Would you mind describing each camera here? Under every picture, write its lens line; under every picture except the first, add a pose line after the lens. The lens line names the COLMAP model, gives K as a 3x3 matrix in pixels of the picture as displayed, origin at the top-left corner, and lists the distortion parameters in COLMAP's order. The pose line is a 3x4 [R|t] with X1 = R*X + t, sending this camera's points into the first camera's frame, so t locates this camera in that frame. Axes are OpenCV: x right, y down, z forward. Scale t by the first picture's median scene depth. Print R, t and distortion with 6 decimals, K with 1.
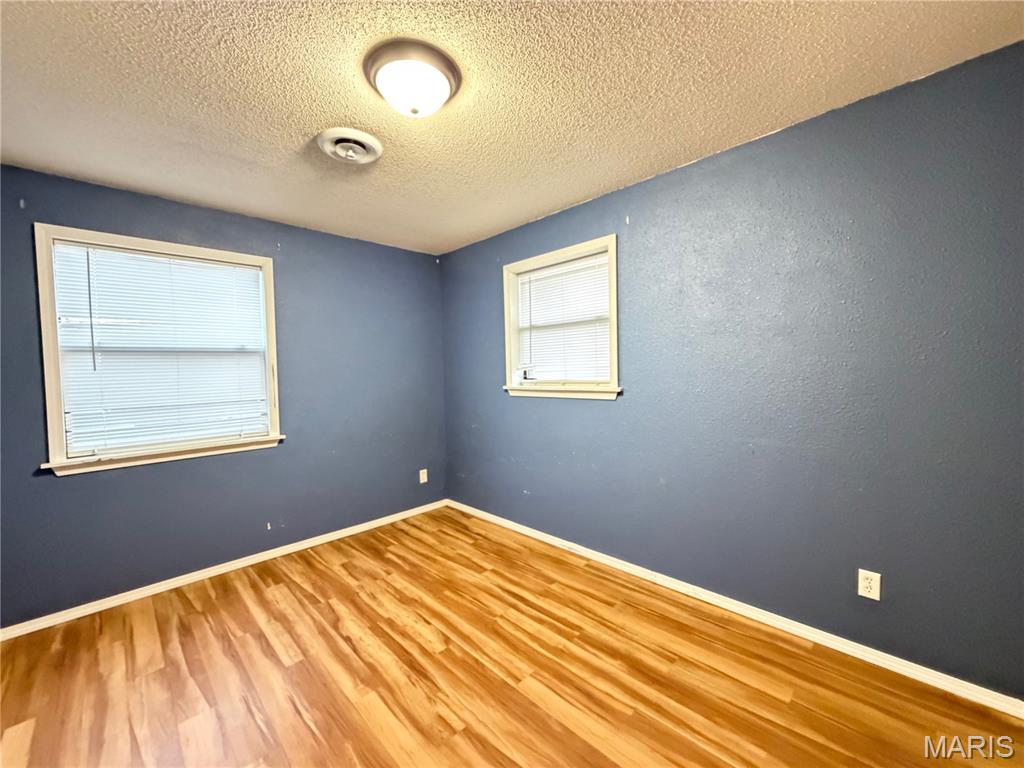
lens RADIAL K [[406.3, 0, 509.0], [0, 406.3, 380.1], [0, 0, 1]] dist [-0.000167, 0.000179]
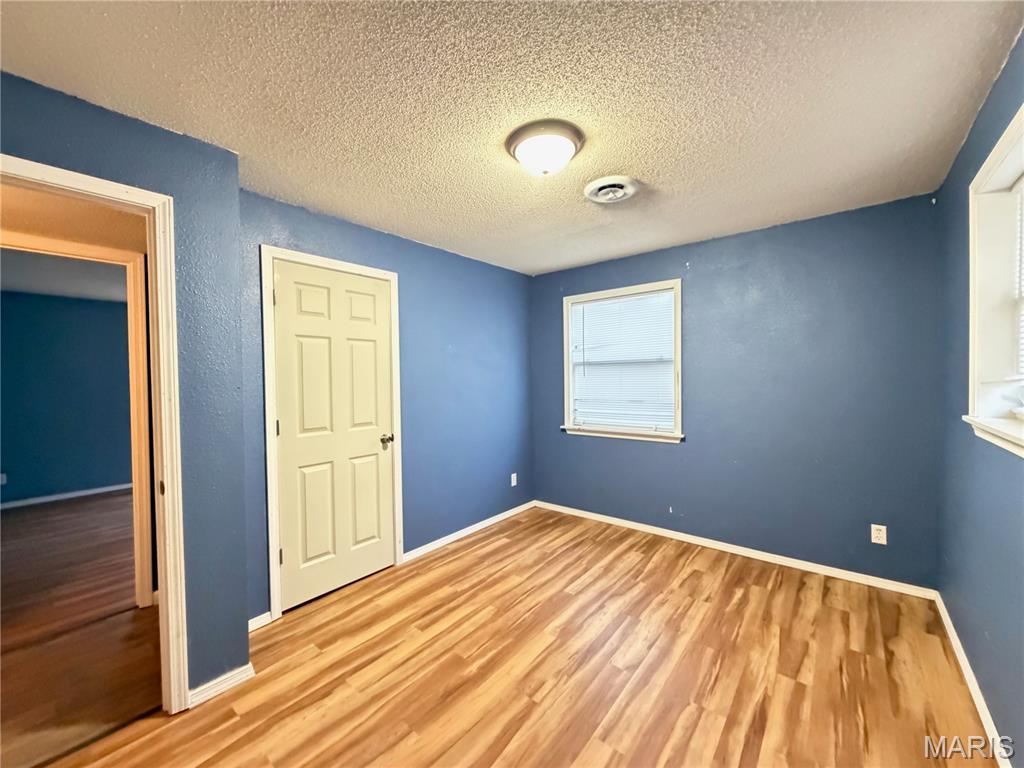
lens RADIAL K [[406.3, 0, 510.3], [0, 406.3, 379.5], [0, 0, 1]] dist [-0.000167, 0.000179]
pose [[0.106520, 0.031626, -0.993807, 0.616383], [-0.014031, 0.999442, 0.030302, -0.054043], [0.994212, 0.010717, 0.106904, 0.493940]]
